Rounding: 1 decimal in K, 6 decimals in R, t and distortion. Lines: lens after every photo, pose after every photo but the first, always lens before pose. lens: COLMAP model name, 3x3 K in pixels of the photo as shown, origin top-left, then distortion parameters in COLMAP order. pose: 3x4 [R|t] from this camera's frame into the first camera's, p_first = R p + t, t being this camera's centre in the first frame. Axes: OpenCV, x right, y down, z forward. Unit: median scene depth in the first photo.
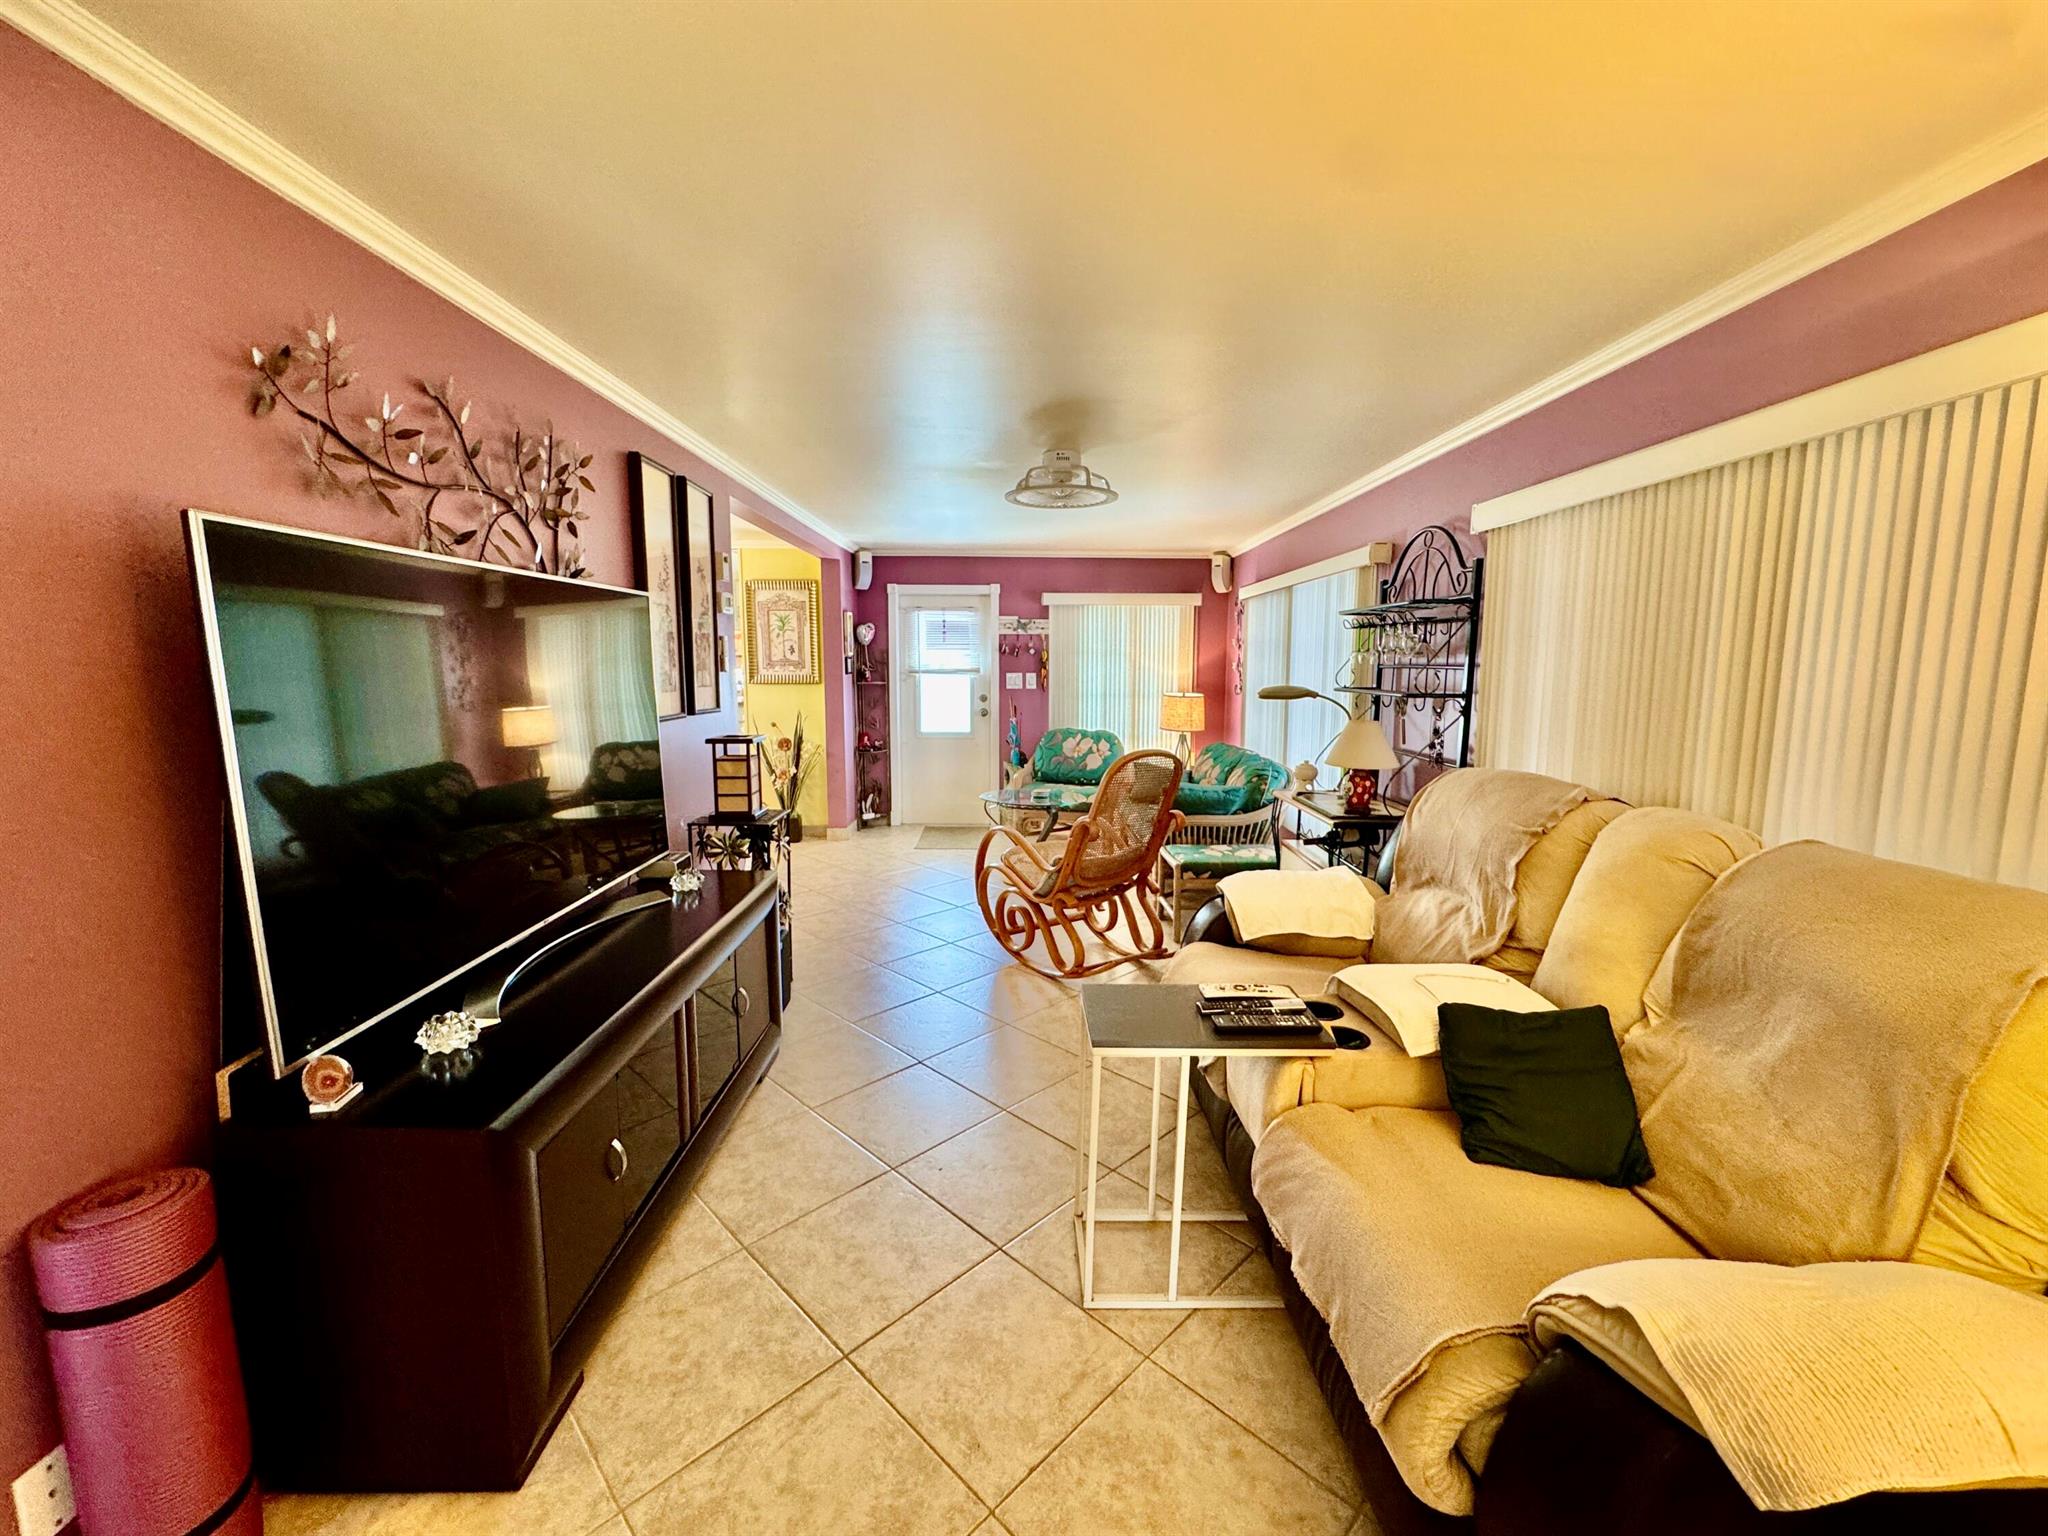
lens RADIAL K [[822.8, 0, 1021.7], [0, 822.8, 771.0], [0, 0, 1]] dist [-0.004103, 0.000360]
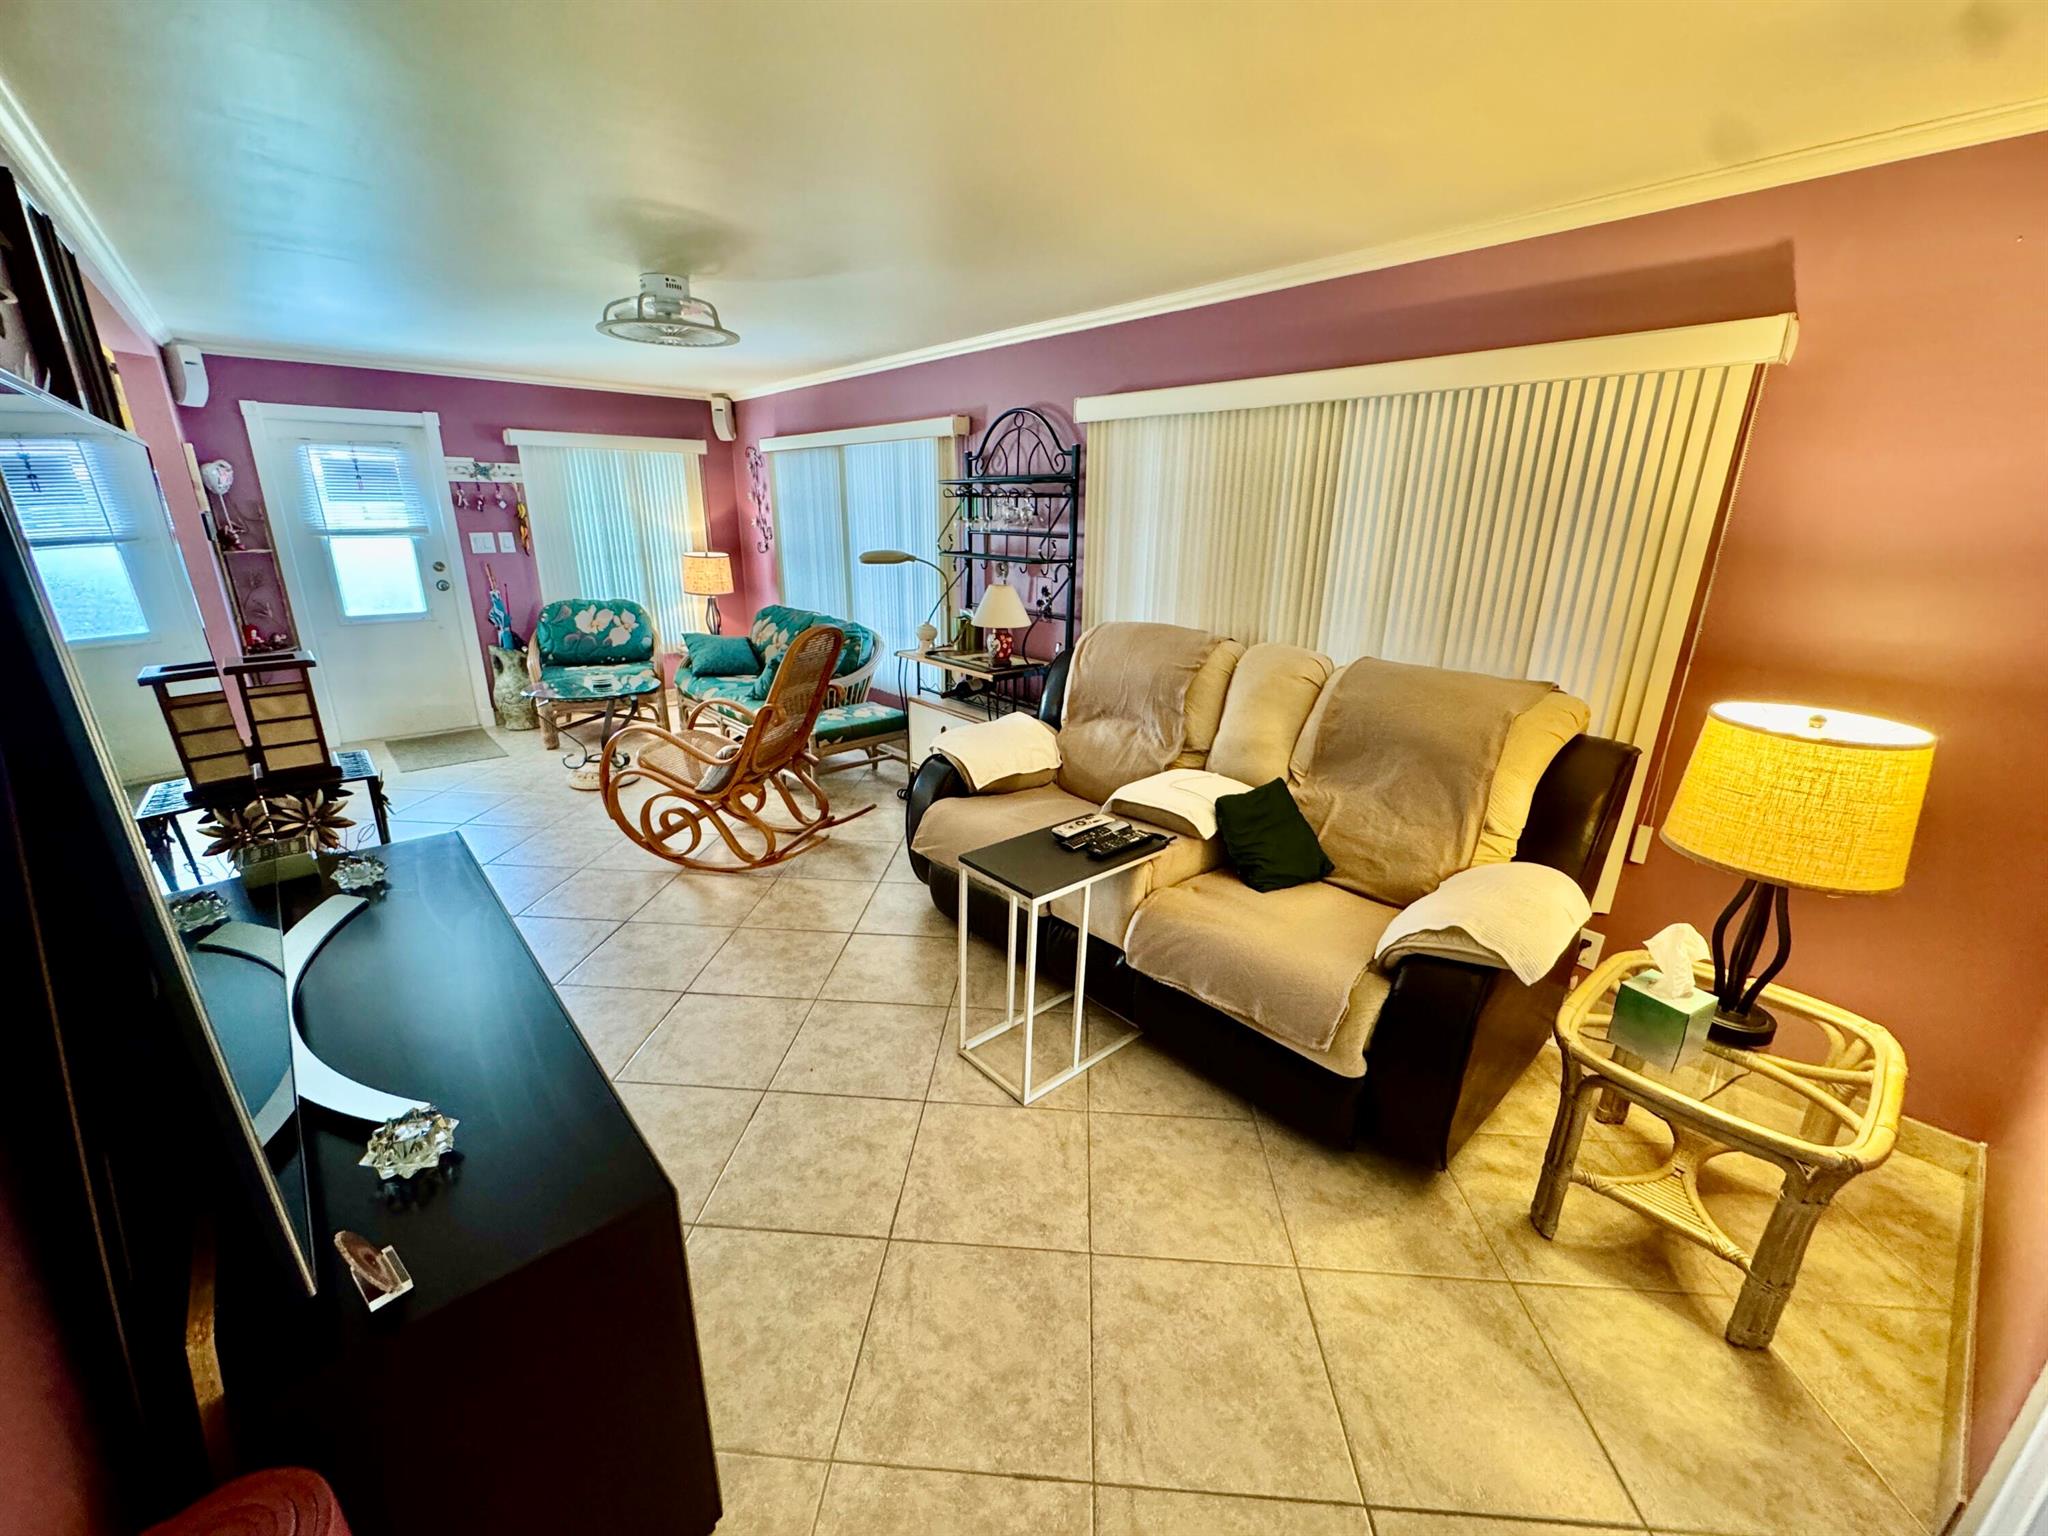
lens RADIAL K [[822.8, 0, 1024.8], [0, 822.8, 767.5], [0, 0, 1]] dist [-0.004103, 0.000360]
pose [[0.755113, -0.193894, 0.626266, -0.175645], [0.077067, 0.974894, 0.208907, -0.026438], [-0.651049, -0.109484, 0.751098, 0.041607]]
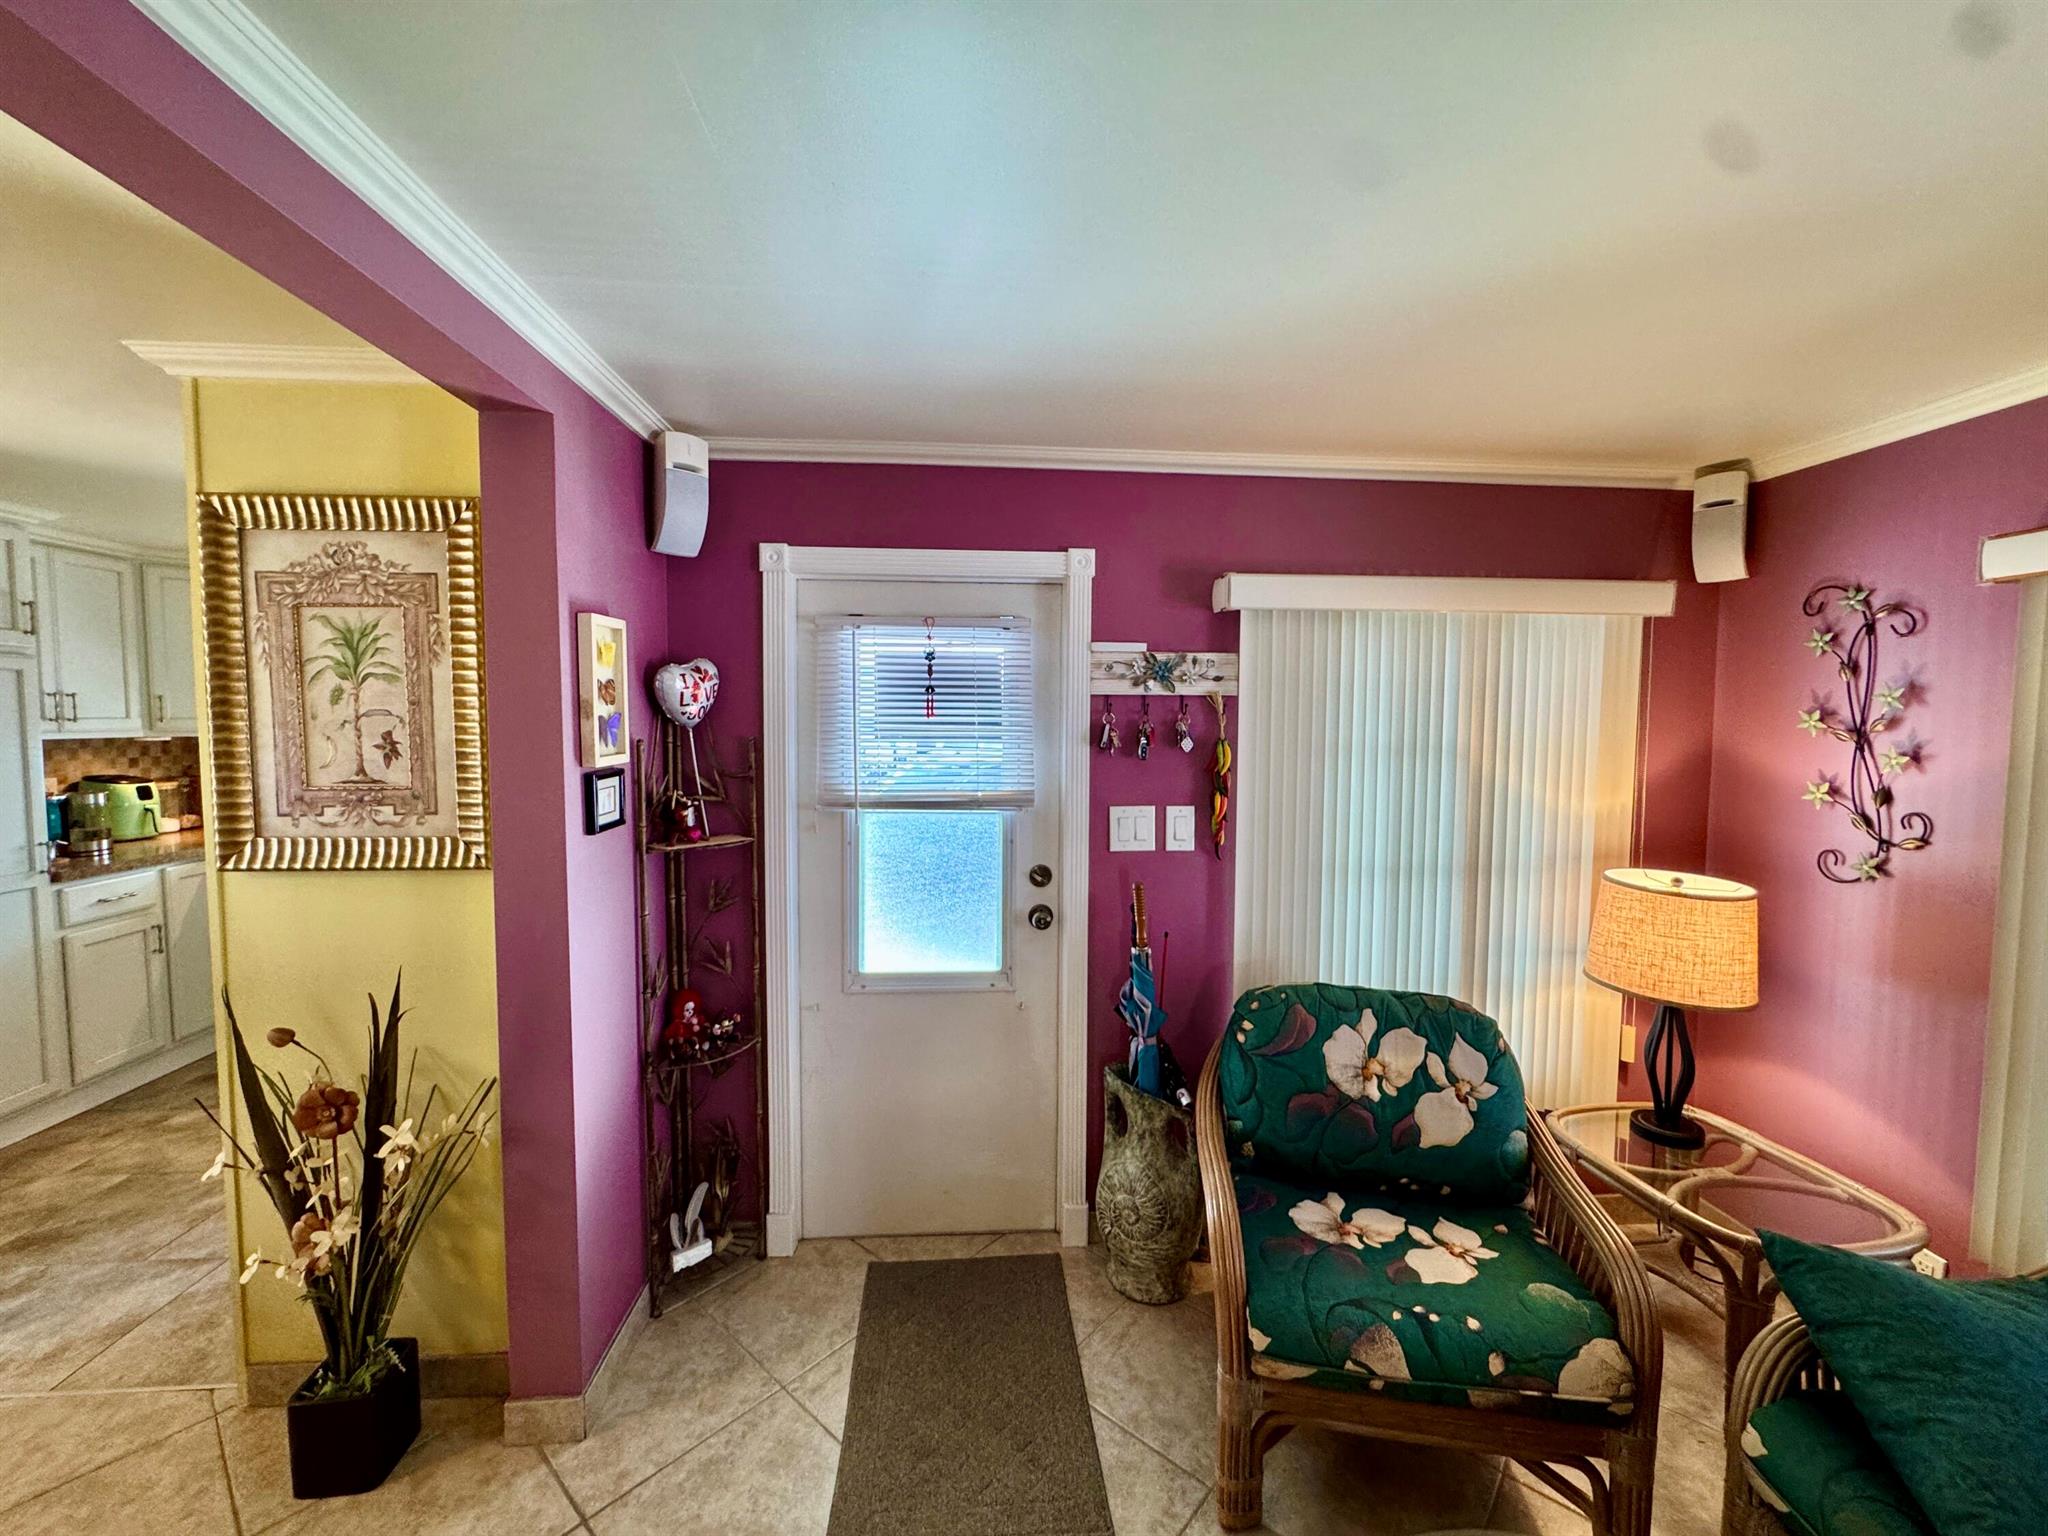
lens RADIAL K [[822.8, 0, 1022.7], [0, 822.8, 760.7], [0, 0, 1]] dist [-0.004103, 0.000360]
pose [[0.997539, -0.001495, 0.070097, -0.091173], [0.007303, 0.996549, -0.082682, -0.125874], [-0.069732, 0.082990, 0.994108, 0.754561]]
